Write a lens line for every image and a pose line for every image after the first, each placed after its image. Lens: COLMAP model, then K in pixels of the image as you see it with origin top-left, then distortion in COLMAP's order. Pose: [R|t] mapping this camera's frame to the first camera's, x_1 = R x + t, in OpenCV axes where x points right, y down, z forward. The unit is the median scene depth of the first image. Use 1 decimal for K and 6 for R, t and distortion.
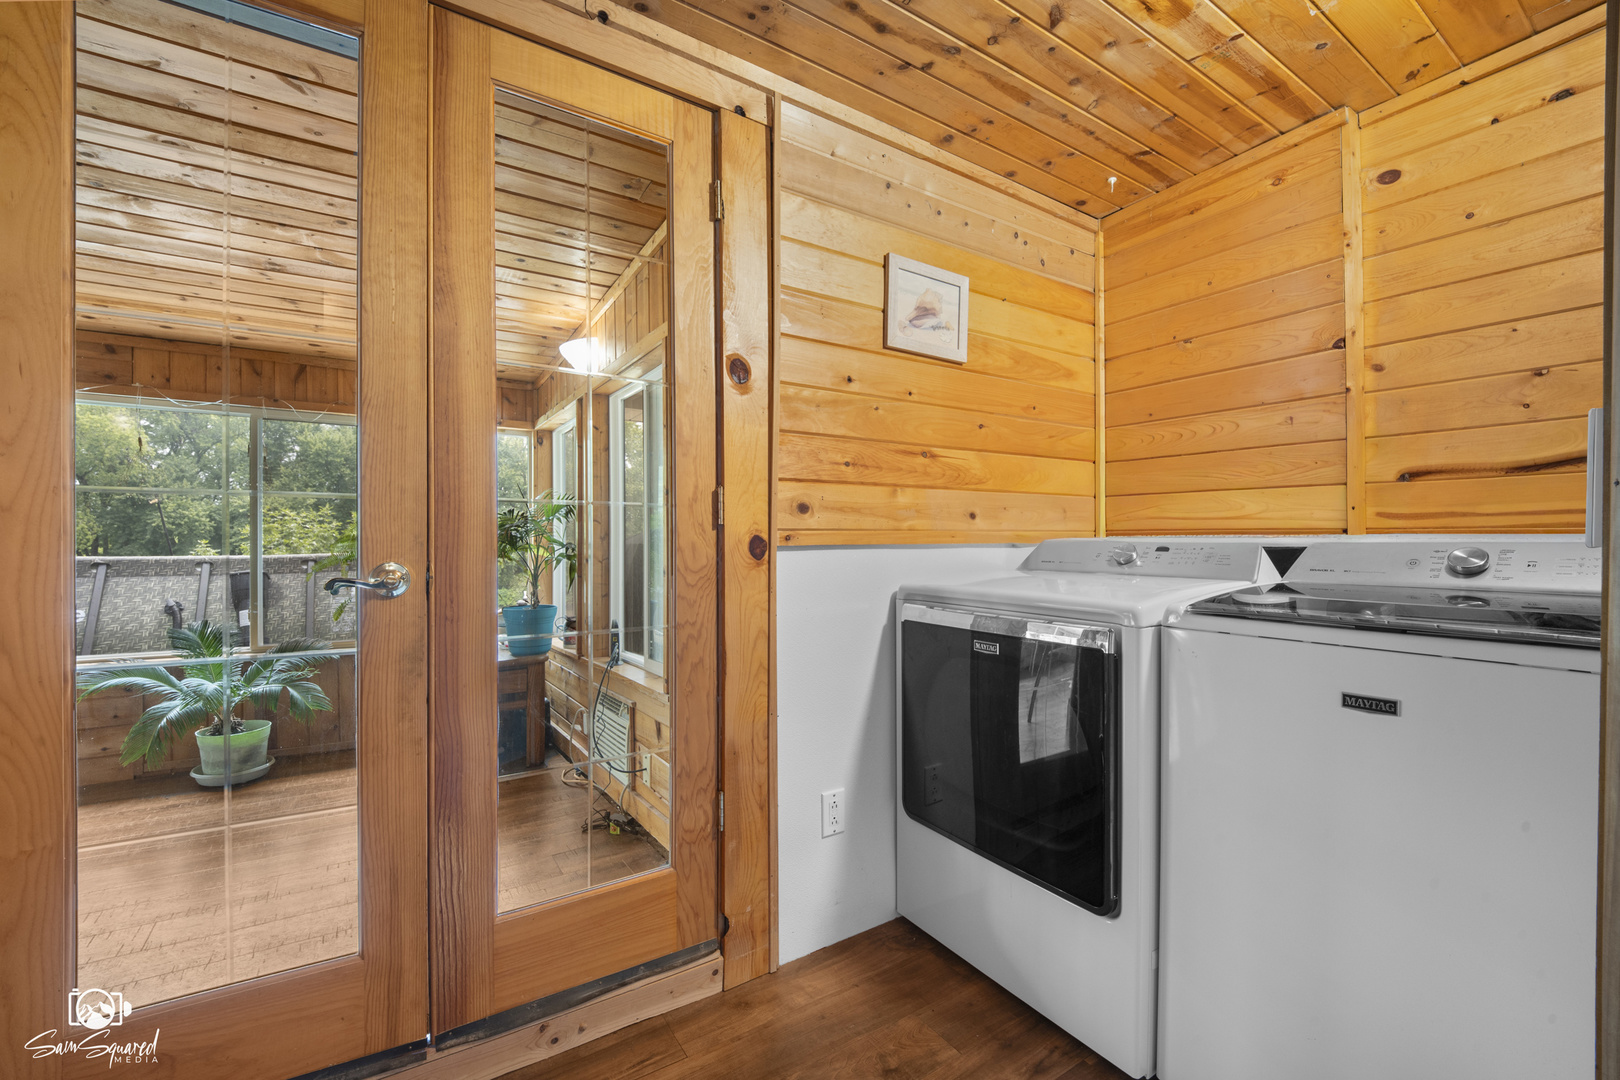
lens RADIAL K [[671.8, 0, 801.2], [0, 671.8, 539.3], [0, 0, 1]] dist [-0.001787, -0.000284]
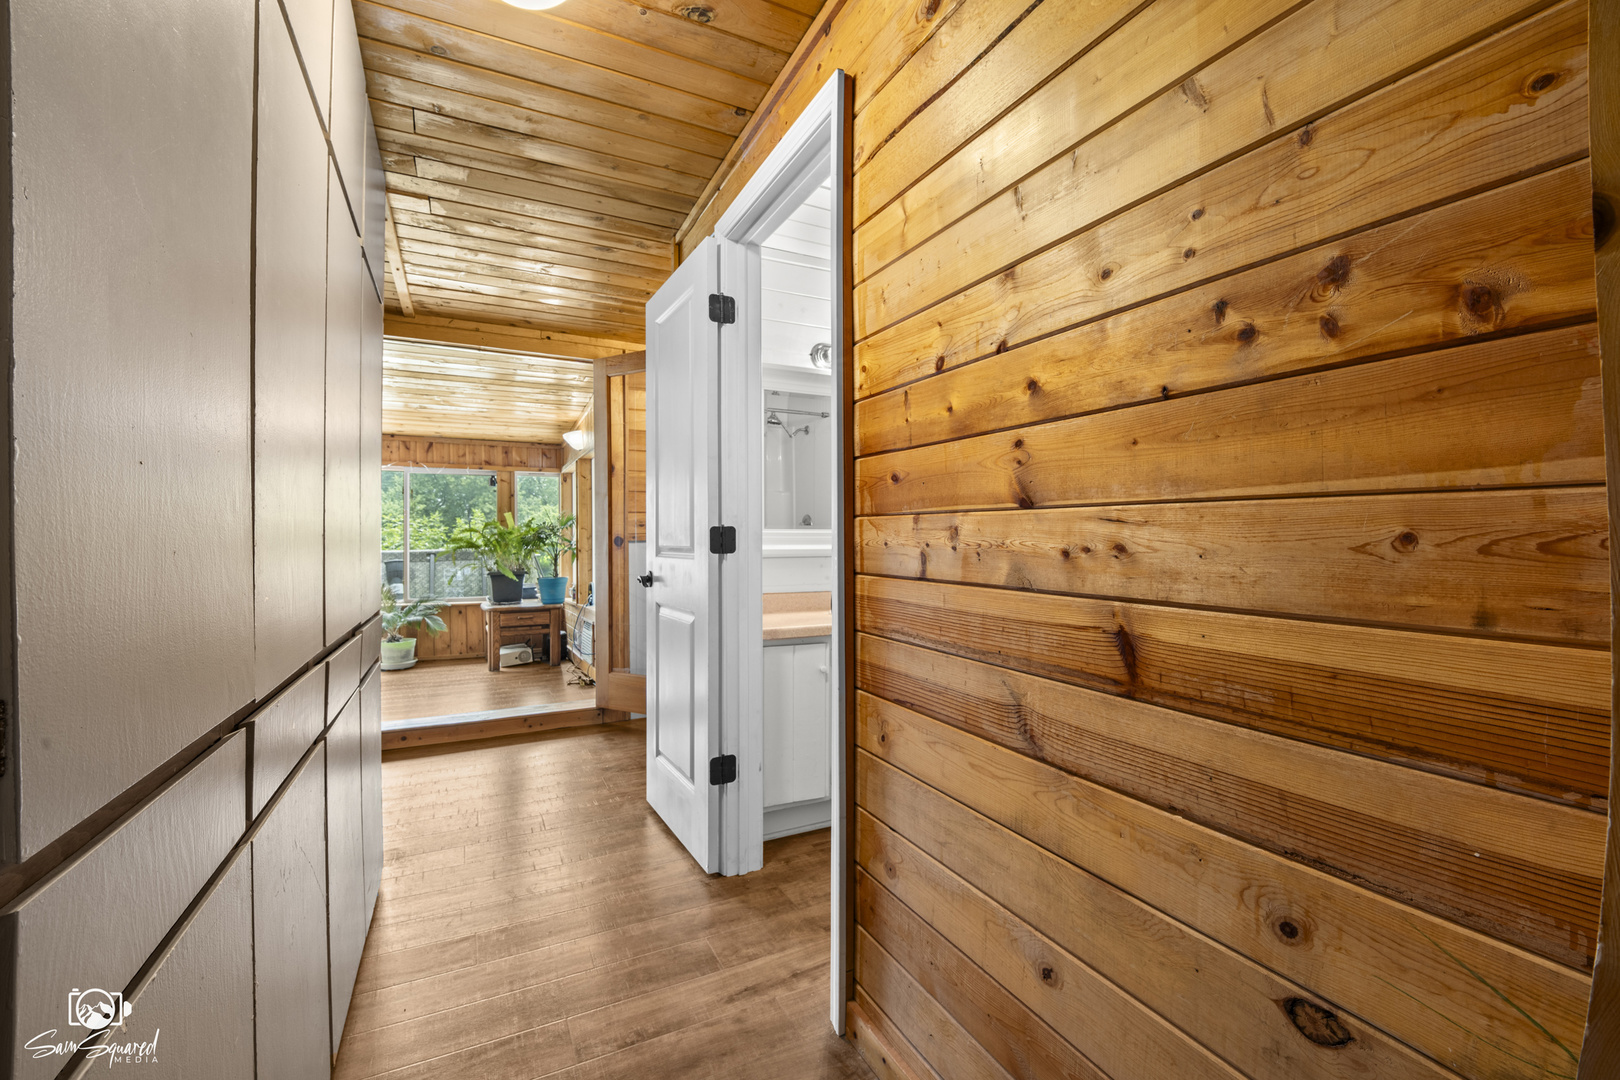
lens RADIAL K [[671.8, 0, 816.0], [0, 671.8, 536.2], [0, 0, 1]] dist [-0.001787, -0.000284]
pose [[0.995227, -0.004317, -0.097492, 0.459446], [0.003749, 0.999975, -0.006011, 0.005230], [0.097515, 0.005617, 0.995218, -0.691893]]
